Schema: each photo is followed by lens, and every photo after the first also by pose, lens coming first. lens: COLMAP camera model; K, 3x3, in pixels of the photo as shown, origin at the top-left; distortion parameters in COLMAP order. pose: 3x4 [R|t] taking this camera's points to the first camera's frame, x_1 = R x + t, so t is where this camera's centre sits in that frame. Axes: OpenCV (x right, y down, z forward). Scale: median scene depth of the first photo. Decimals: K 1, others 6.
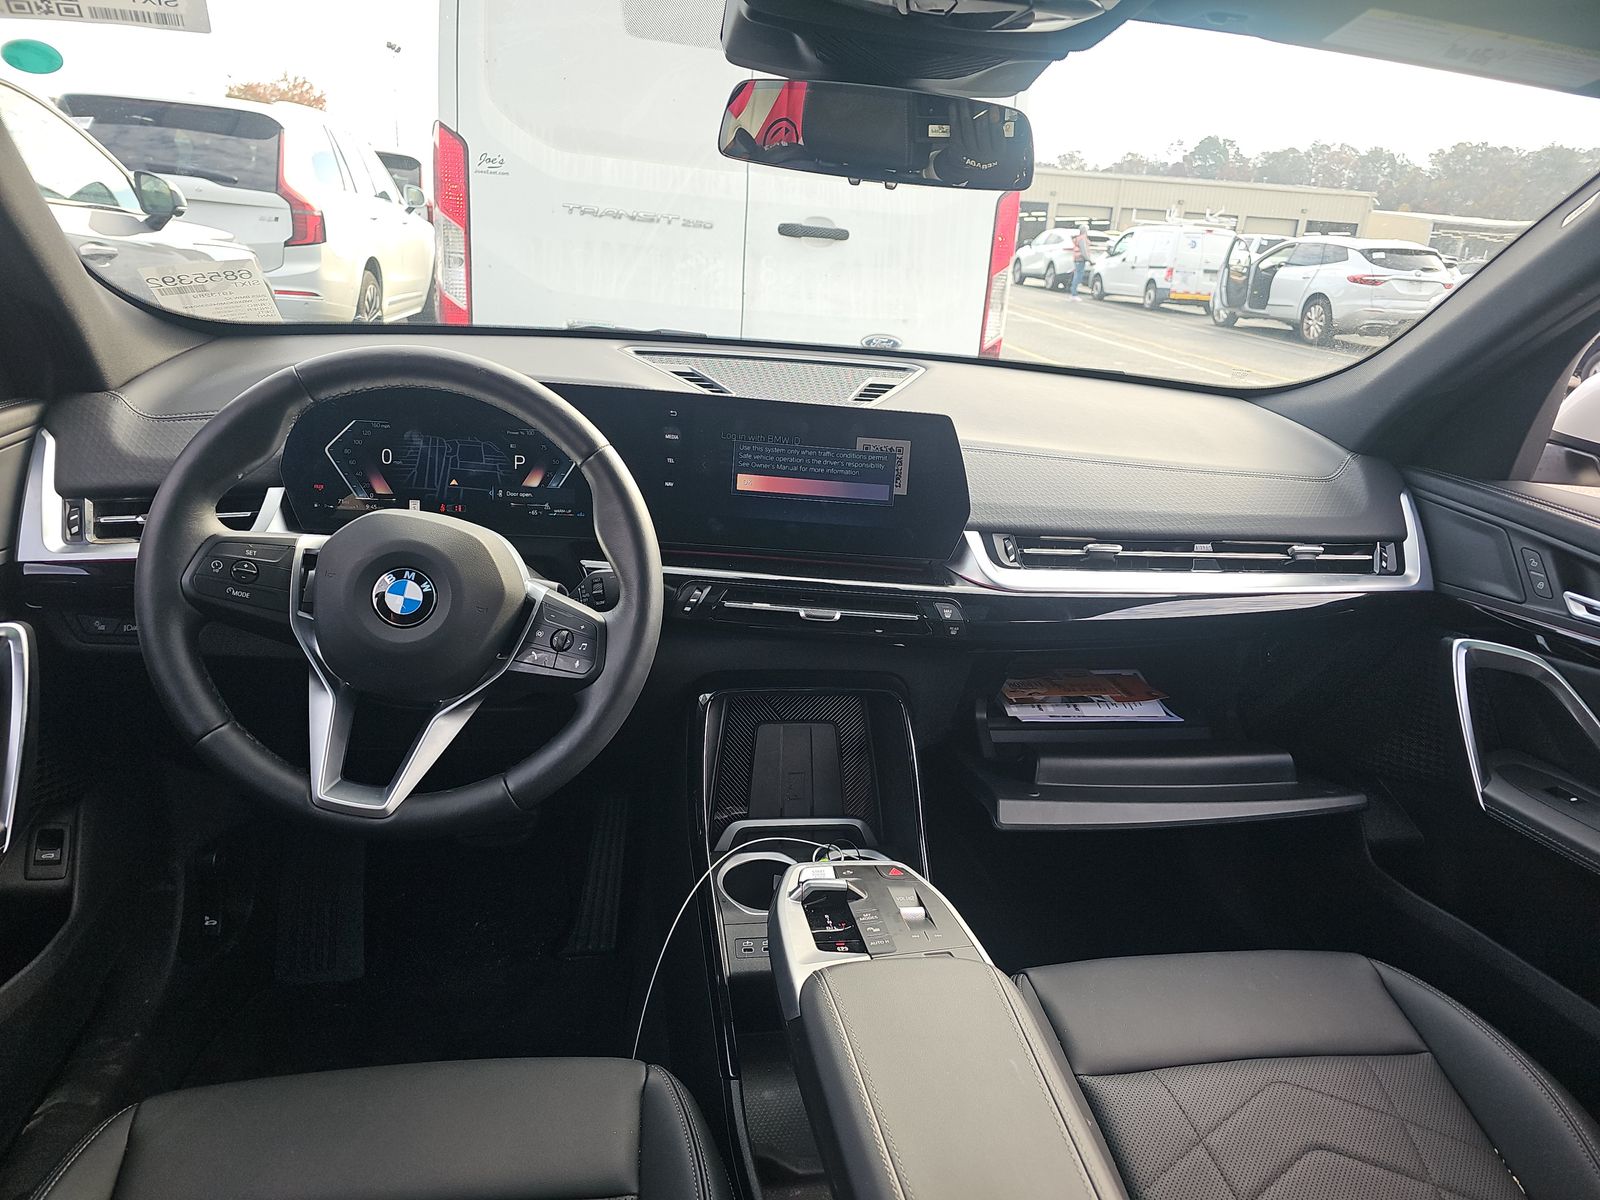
lens RADIAL K [[1066.7, 0, 800.0], [0, 1066.7, 600.0], [0, 0, 1]] dist [0.049896, -0.001342]
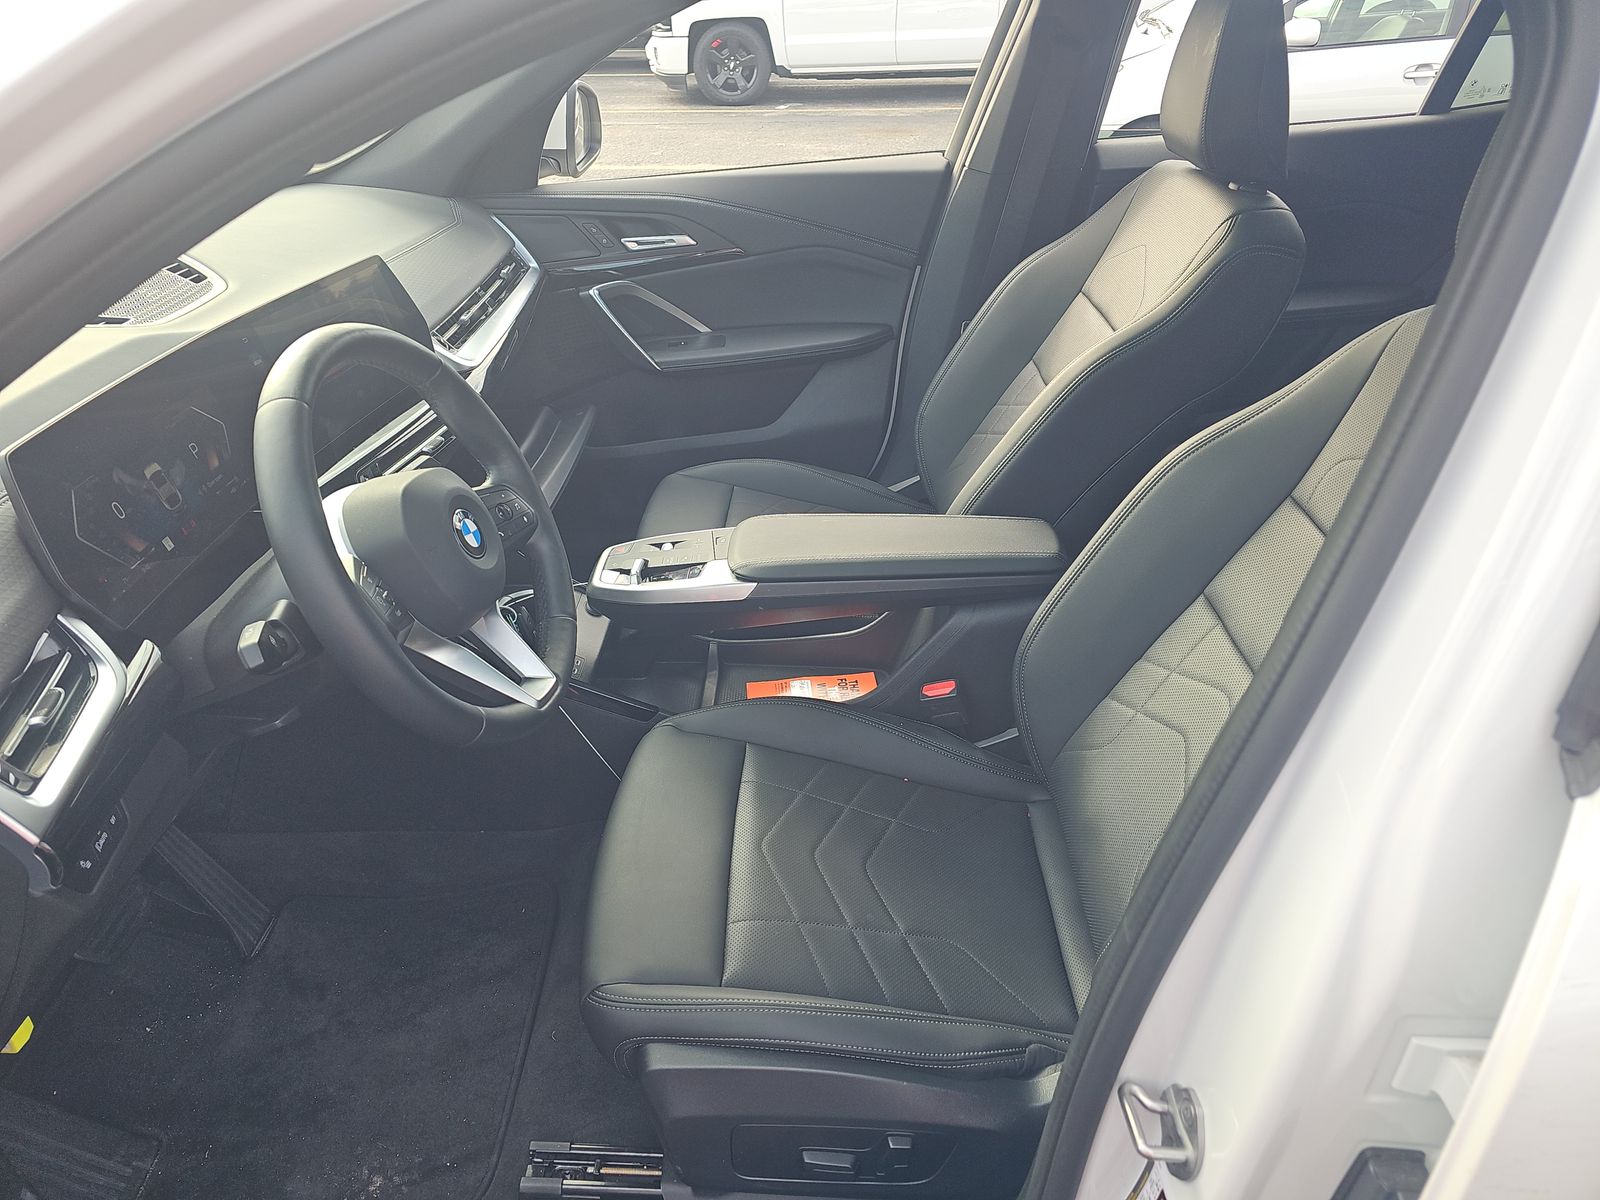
lens RADIAL K [[1086.1, 0, 777.1], [0, 1086.1, 607.9], [0, 0, 1]] dist [0.049579, -0.066305]
pose [[0.210968, -0.575825, 0.789885, -0.975336], [0.356930, 0.797654, 0.486157, -0.298922], [-0.909996, 0.179370, 0.373809, 0.224048]]
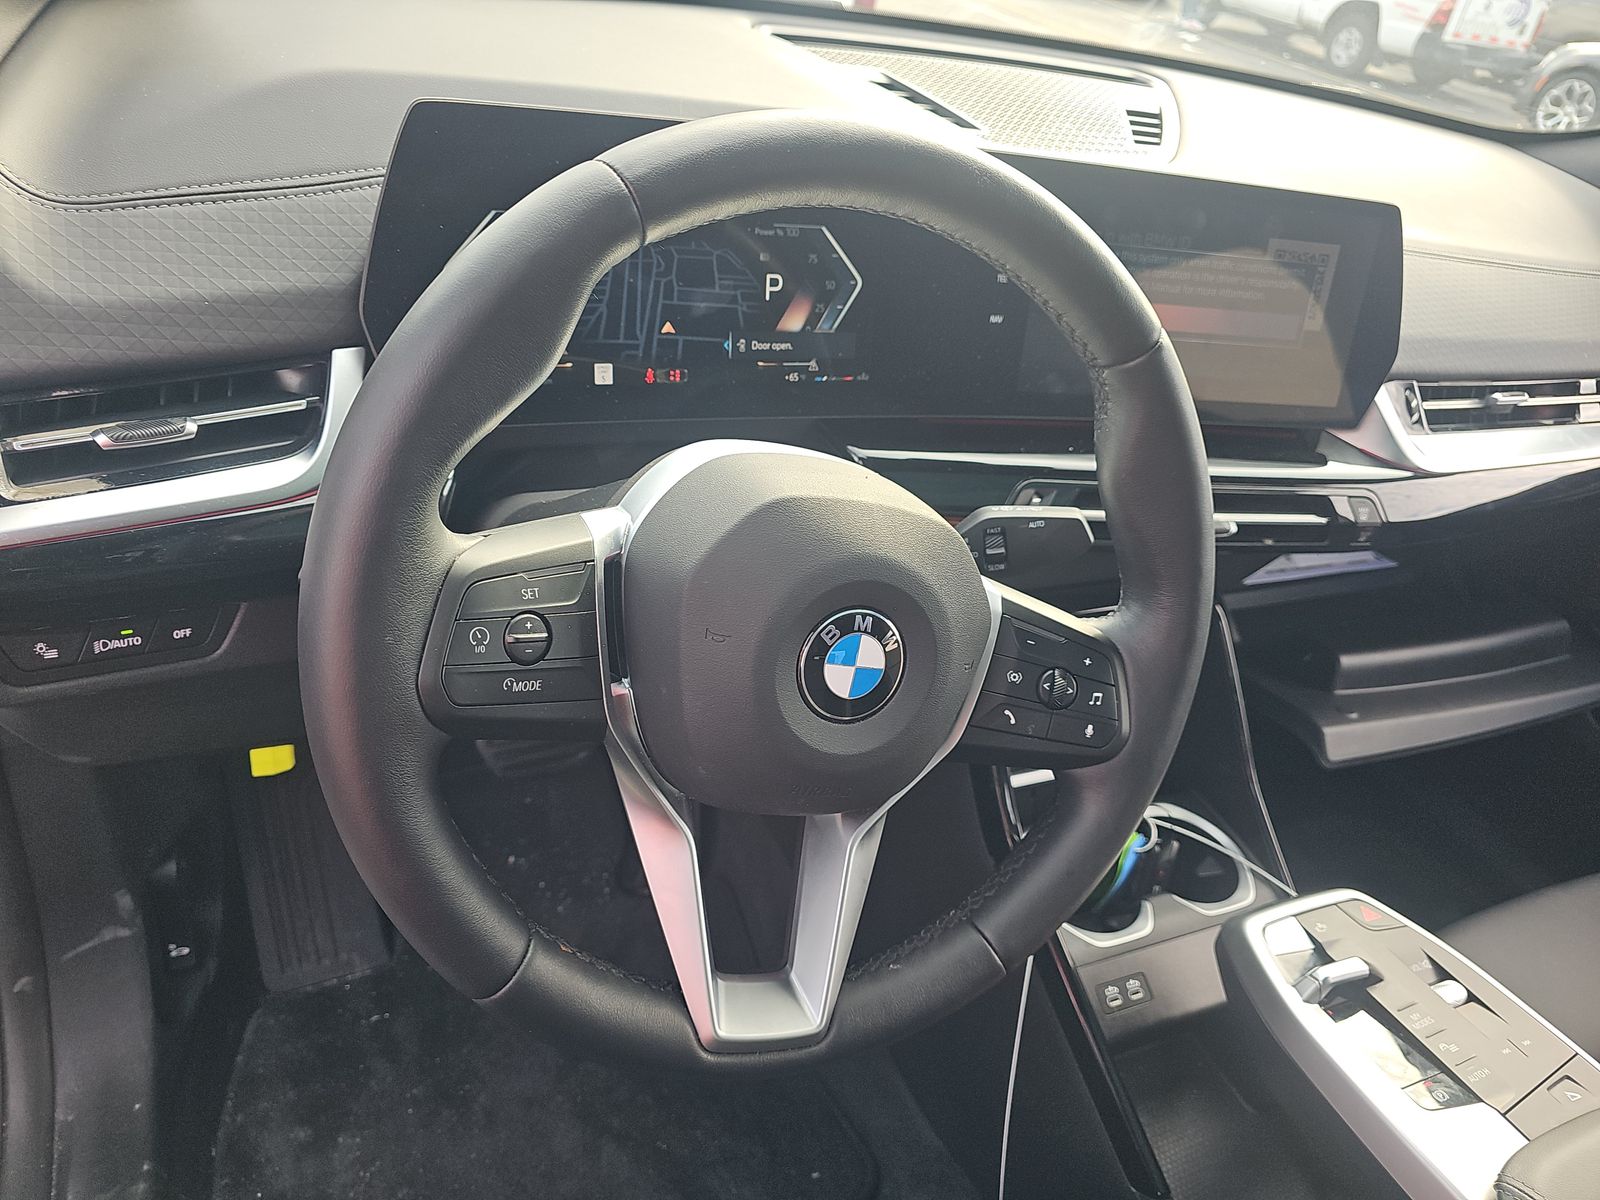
lens RADIAL K [[1086.1, 0, 777.1], [0, 1086.1, 607.9], [0, 0, 1]] dist [0.049579, -0.066305]
pose [[0.968962, -0.065838, 0.238280, -0.407635], [-0.010414, 0.952155, 0.305438, -0.143268], [-0.246989, -0.298439, 0.921917, 0.426610]]
